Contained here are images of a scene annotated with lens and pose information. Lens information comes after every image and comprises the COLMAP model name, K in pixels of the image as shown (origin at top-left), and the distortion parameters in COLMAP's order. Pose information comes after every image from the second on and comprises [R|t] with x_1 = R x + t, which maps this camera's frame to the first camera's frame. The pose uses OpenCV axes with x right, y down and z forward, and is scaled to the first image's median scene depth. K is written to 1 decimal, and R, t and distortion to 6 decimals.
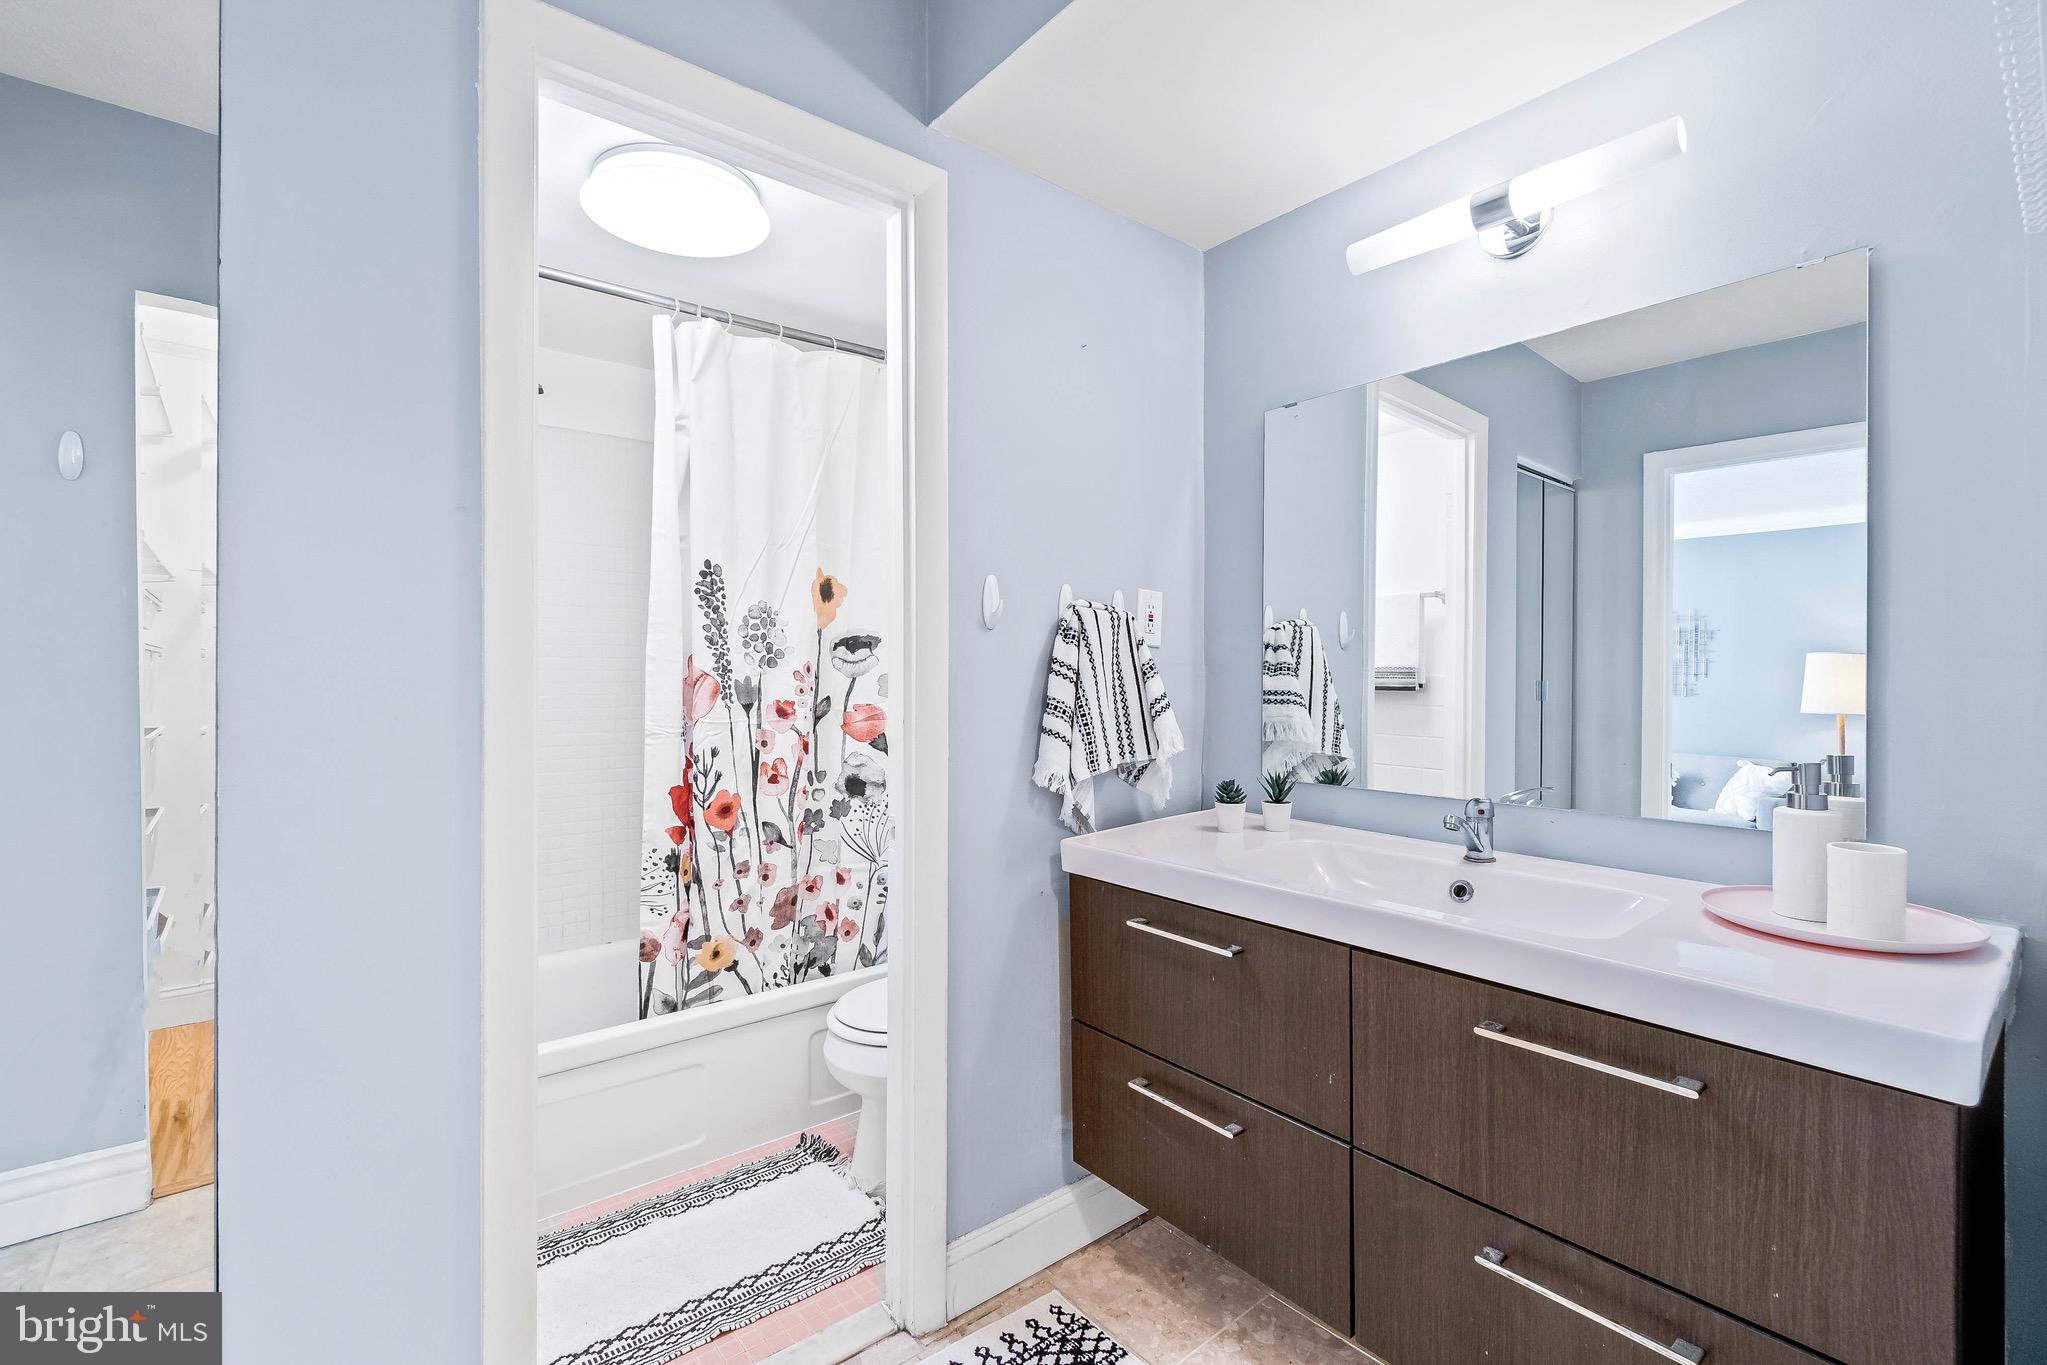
lens RADIAL K [[892.2, 0, 1021.5], [0, 892.2, 695.8], [0, 0, 1]] dist [-0.004090, 0.002630]
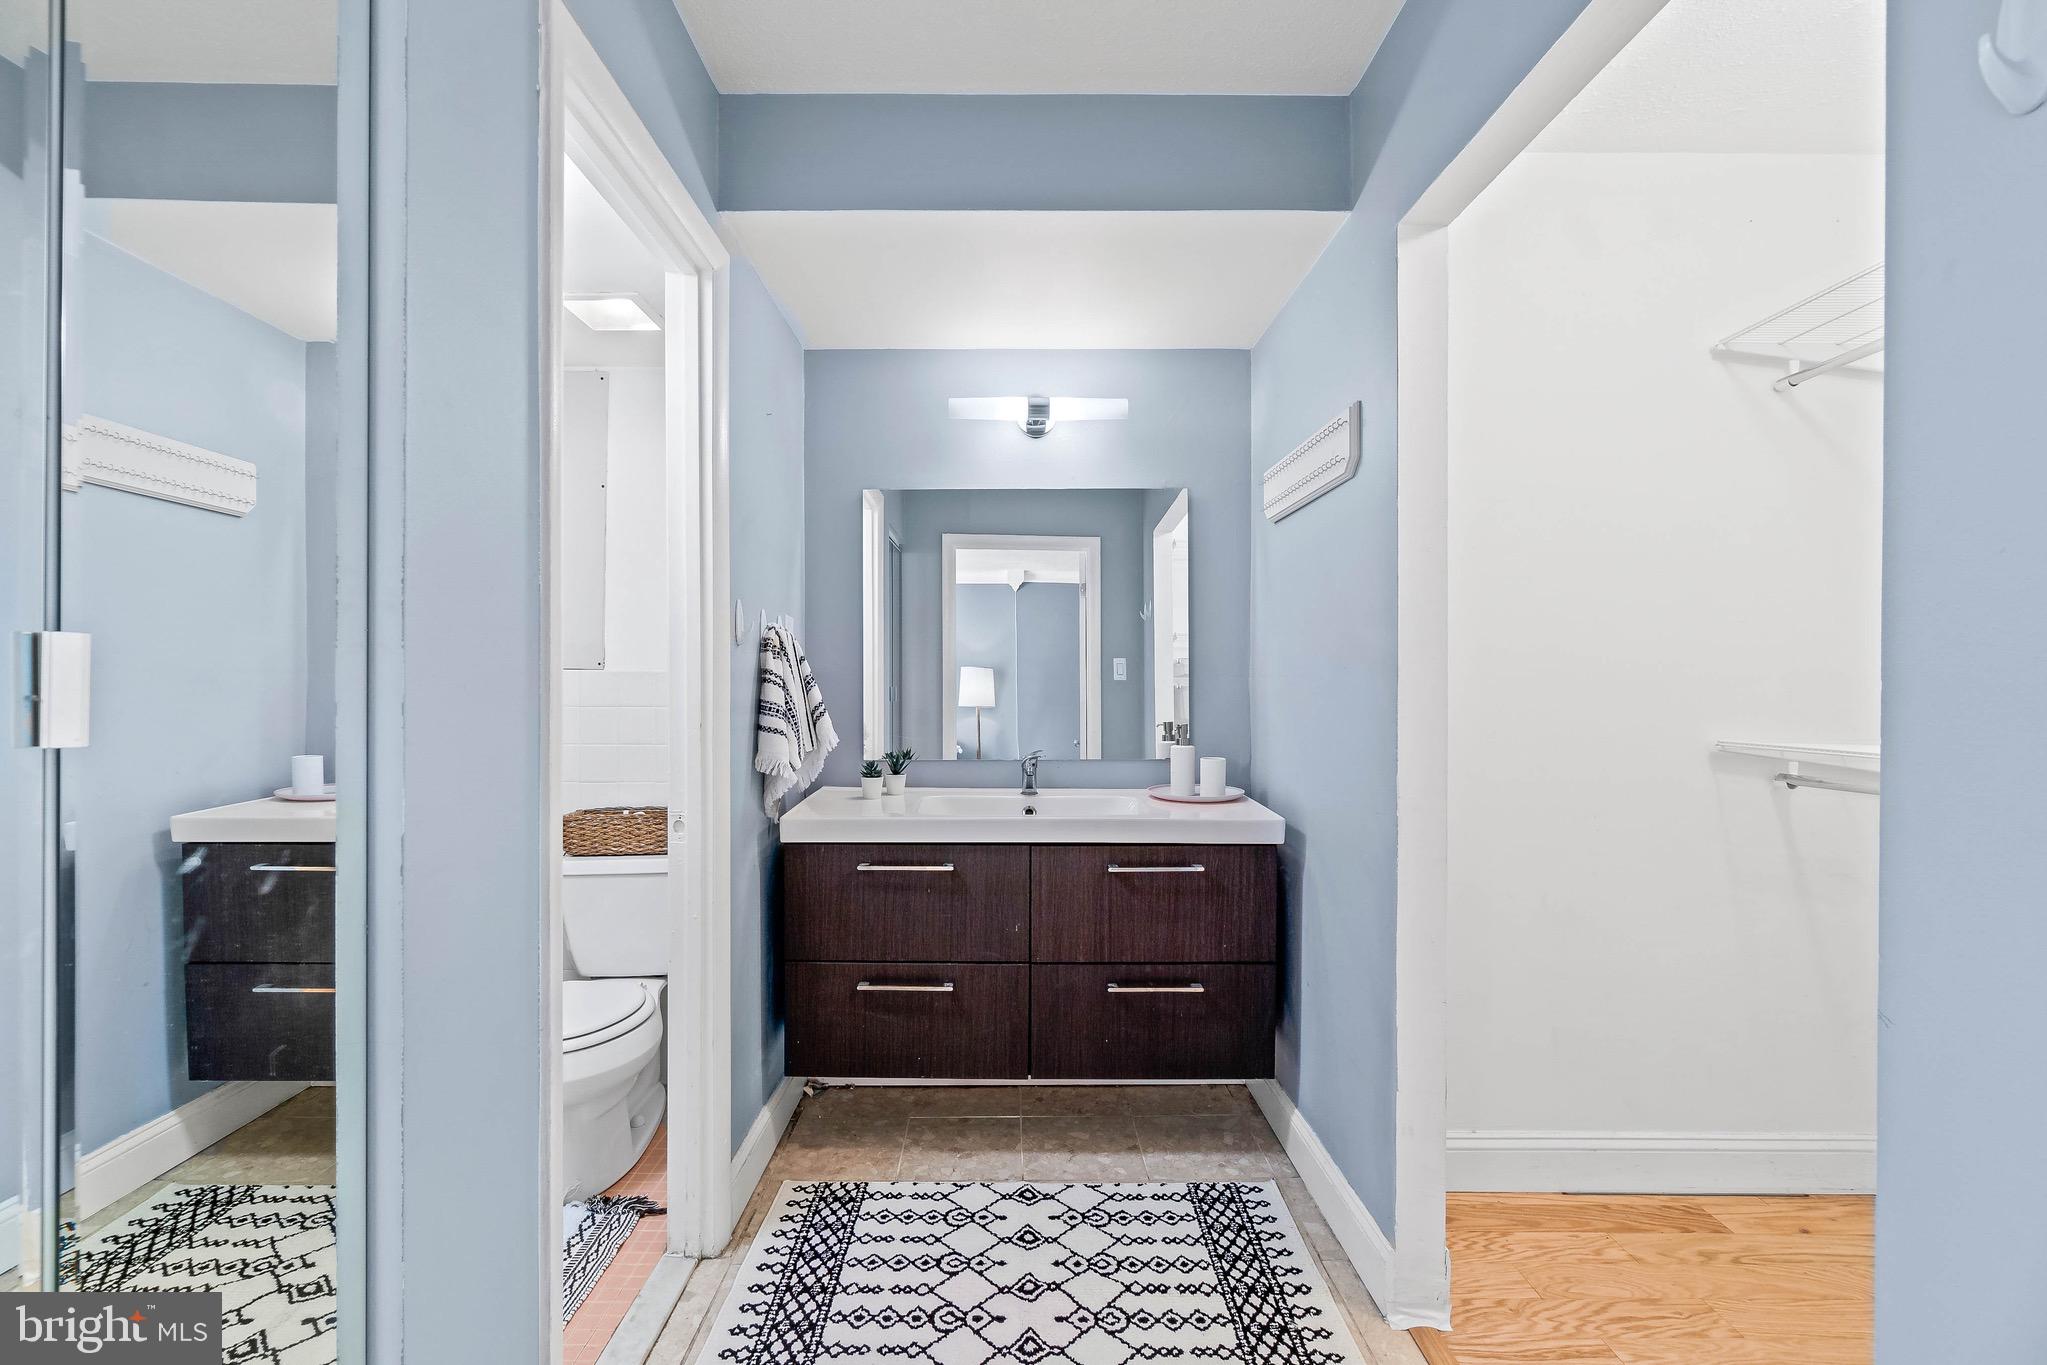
lens RADIAL K [[892.2, 0, 1017.6], [0, 892.2, 699.4], [0, 0, 1]] dist [-0.004090, 0.002630]
pose [[0.618281, -0.012879, 0.785851, -0.573144], [0.013677, 0.999891, 0.005626, -0.002623], [-0.785838, 0.007269, 0.618390, -0.018327]]
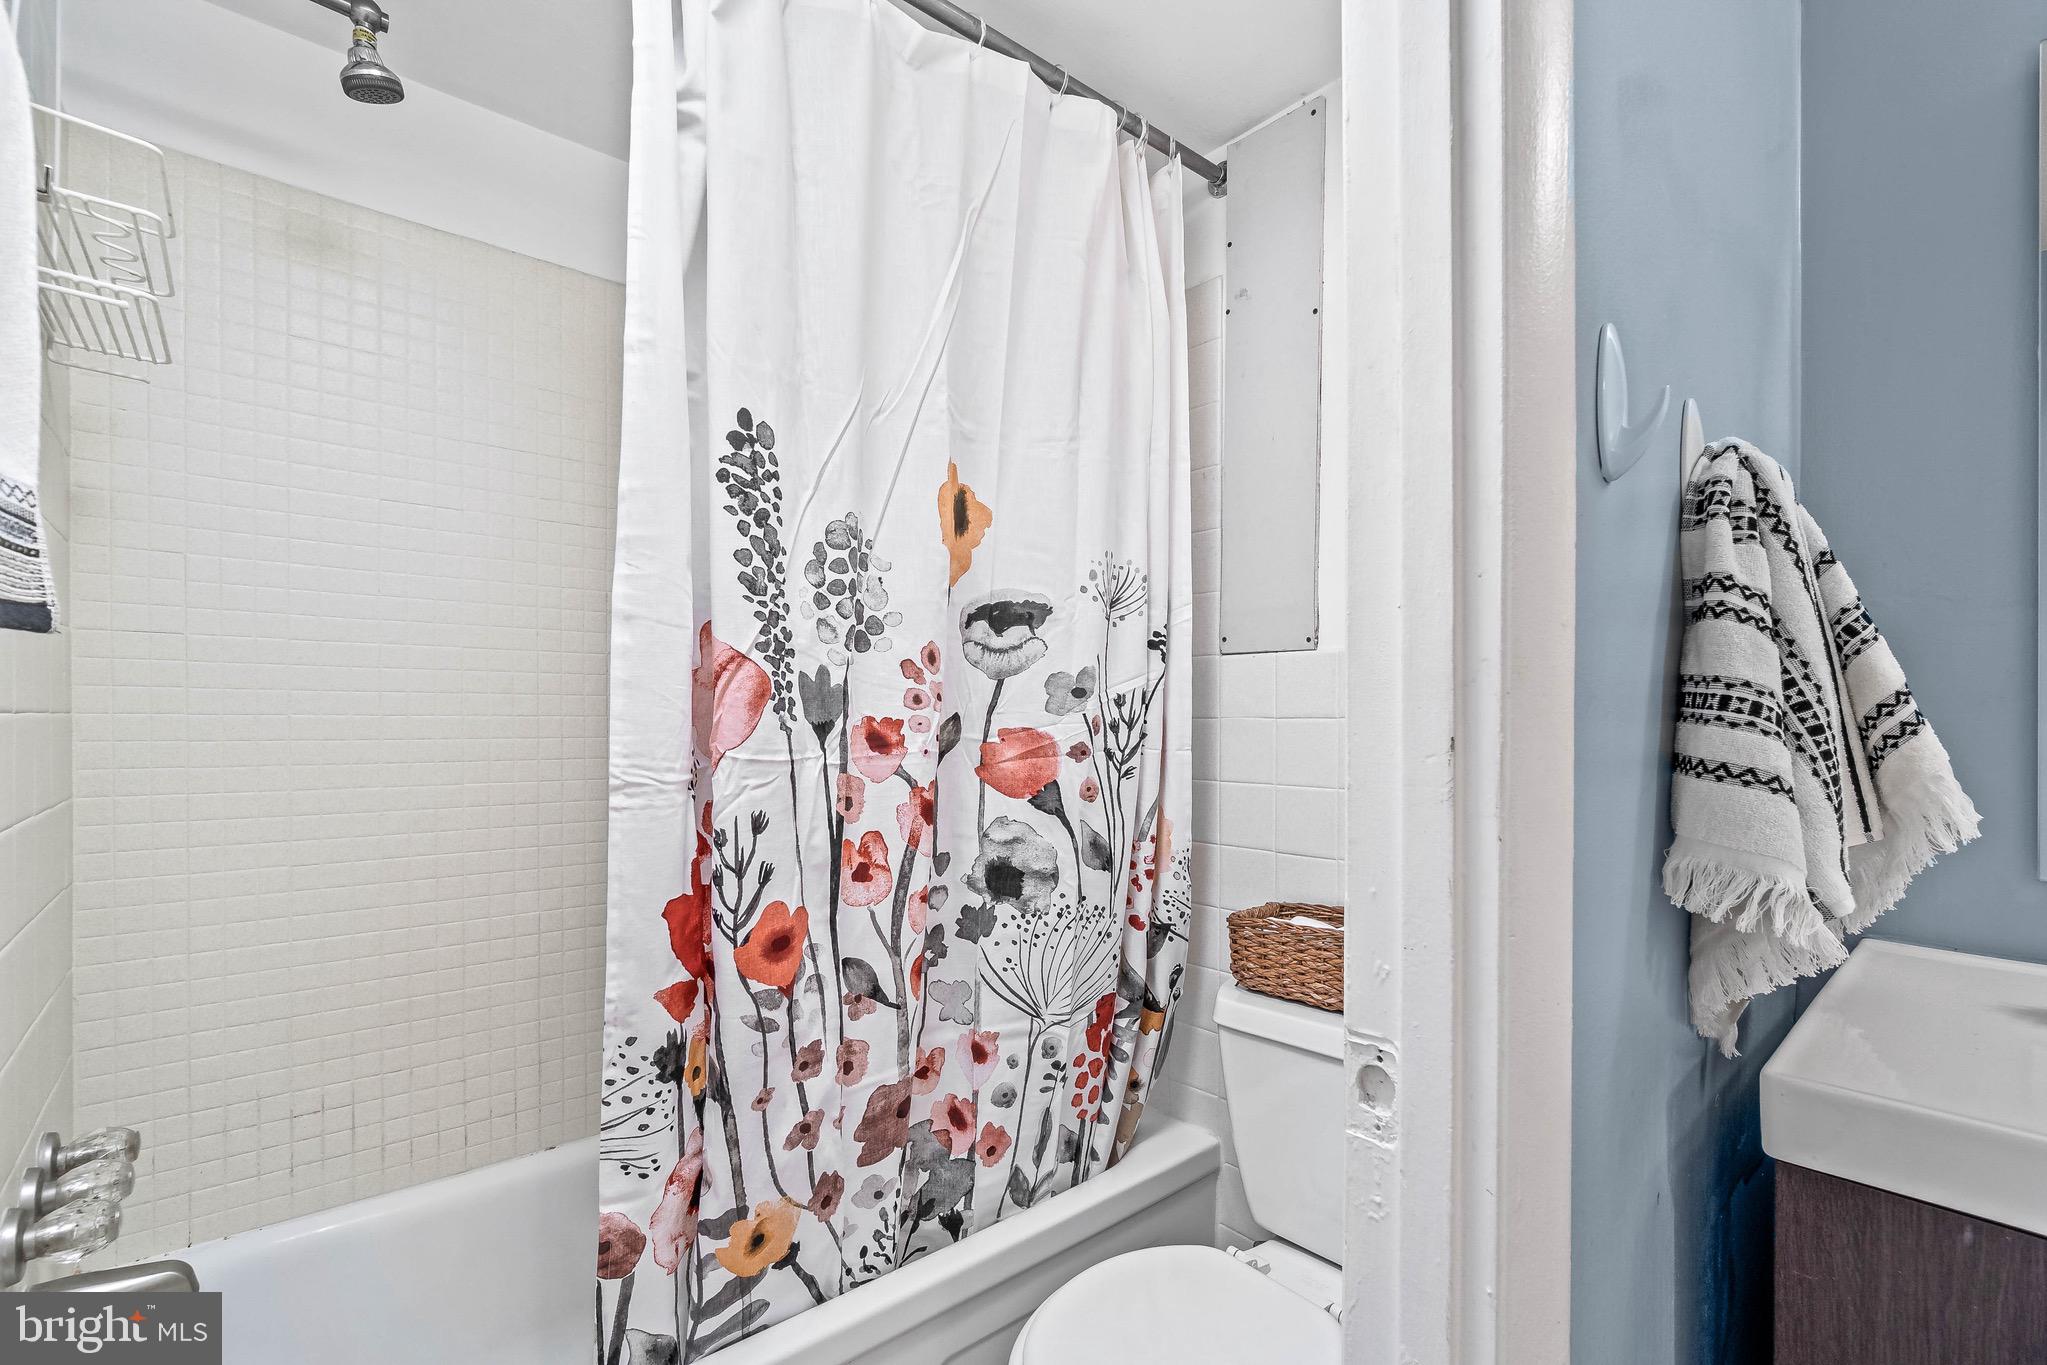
lens RADIAL K [[892.2, 0, 1029.9], [0, 892.2, 734.6], [0, 0, 1]] dist [-0.004090, 0.002630]
pose [[0.999249, -0.005444, 0.038353, -0.214403], [0.005891, 0.999916, -0.011562, 0.022050], [-0.038287, 0.011779, 0.999197, 0.512577]]
